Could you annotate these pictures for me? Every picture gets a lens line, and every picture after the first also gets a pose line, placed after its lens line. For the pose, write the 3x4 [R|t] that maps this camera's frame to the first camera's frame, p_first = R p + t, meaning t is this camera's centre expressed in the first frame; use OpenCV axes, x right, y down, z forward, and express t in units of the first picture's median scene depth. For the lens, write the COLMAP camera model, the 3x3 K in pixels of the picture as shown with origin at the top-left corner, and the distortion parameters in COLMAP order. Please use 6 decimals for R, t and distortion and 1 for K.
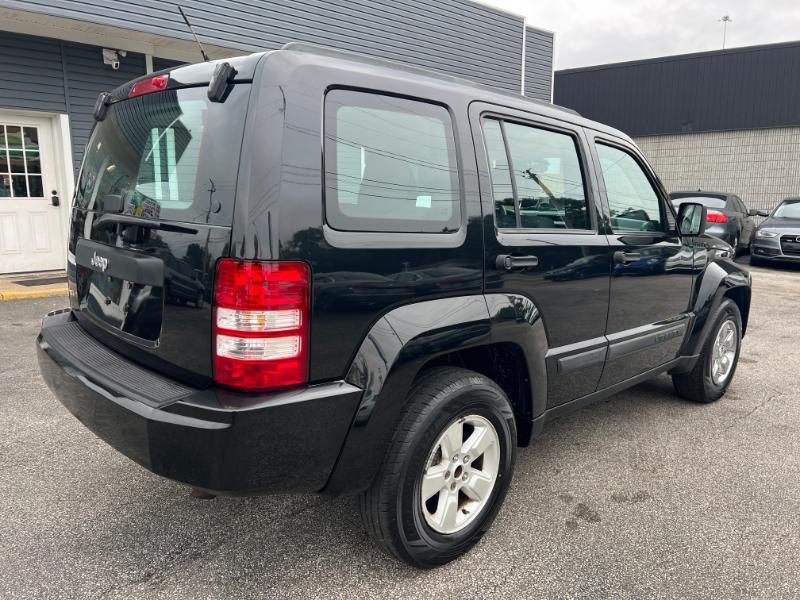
lens RADIAL K [[603.7, 0, 400.0], [0, 603.7, 300.0], [0, 0, 1]] dist [0.013581, -0.002199]
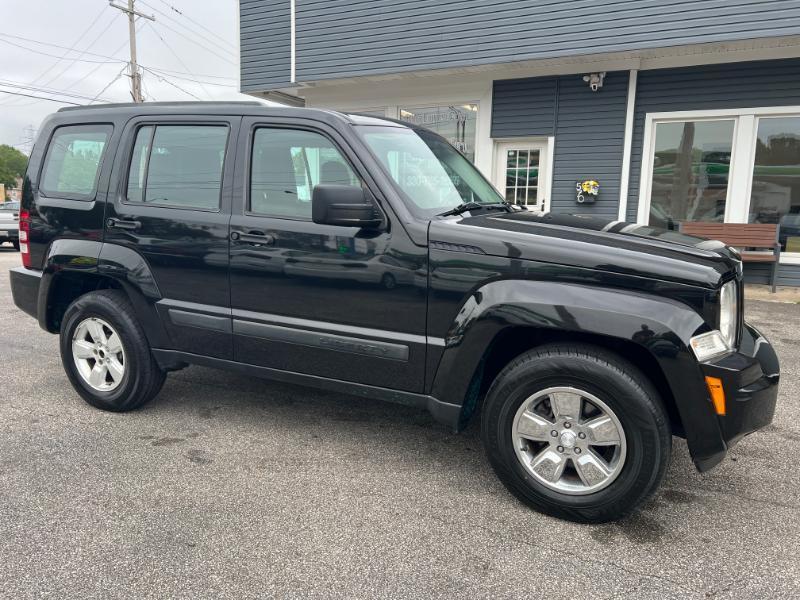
lens RADIAL K [[601.3, 0, 403.3], [0, 601.3, 304.9], [0, 0, 1]] dist [0.047545, -0.057160]
pose [[0.344553, 0.149364, -0.926808, 1.500025], [-0.172542, 0.980519, 0.093875, -0.105844], [0.922774, 0.127568, 0.363612, 0.931639]]
